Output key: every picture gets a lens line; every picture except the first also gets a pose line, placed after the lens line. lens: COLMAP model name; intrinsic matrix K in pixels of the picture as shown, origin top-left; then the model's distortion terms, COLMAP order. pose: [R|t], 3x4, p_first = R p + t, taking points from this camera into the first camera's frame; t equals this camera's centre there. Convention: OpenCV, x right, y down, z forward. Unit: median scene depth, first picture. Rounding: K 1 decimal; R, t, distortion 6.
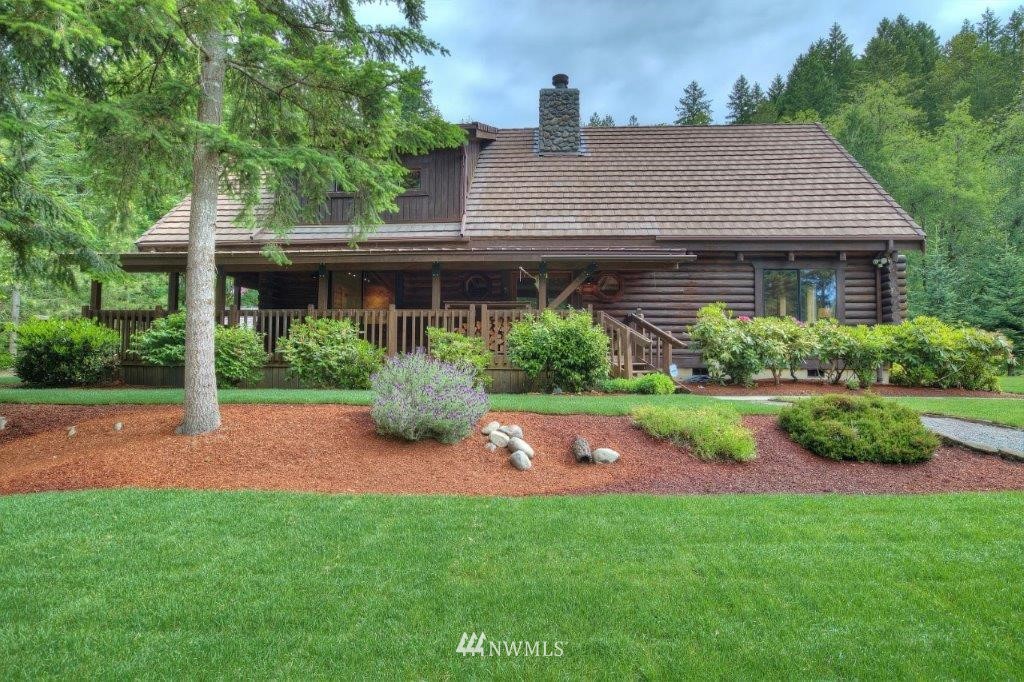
lens RADIAL K [[502.1, 0, 512.0], [0, 502.1, 341.0], [0, 0, 1]] dist [-0.001155, 0.000373]
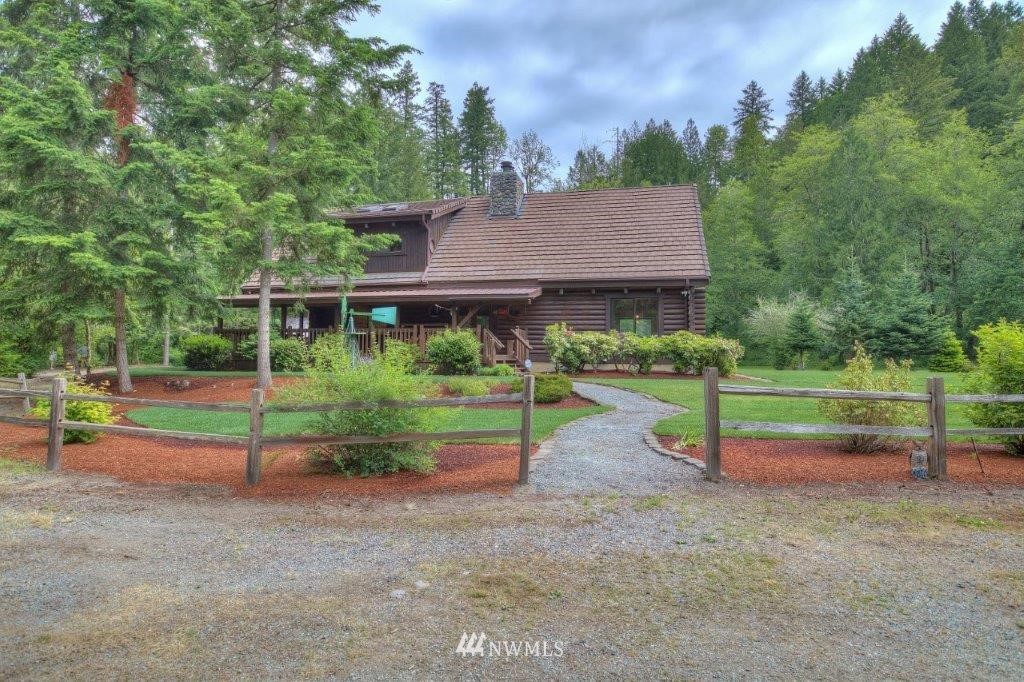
lens RADIAL K [[502.1, 0, 512.0], [0, 502.1, 341.0], [0, 0, 1]] dist [-0.001155, 0.000373]
pose [[0.987810, -0.003782, -0.155621, 0.458631], [0.003411, 0.999991, -0.002651, -0.010801], [0.155630, 0.002088, 0.987813, -0.583906]]
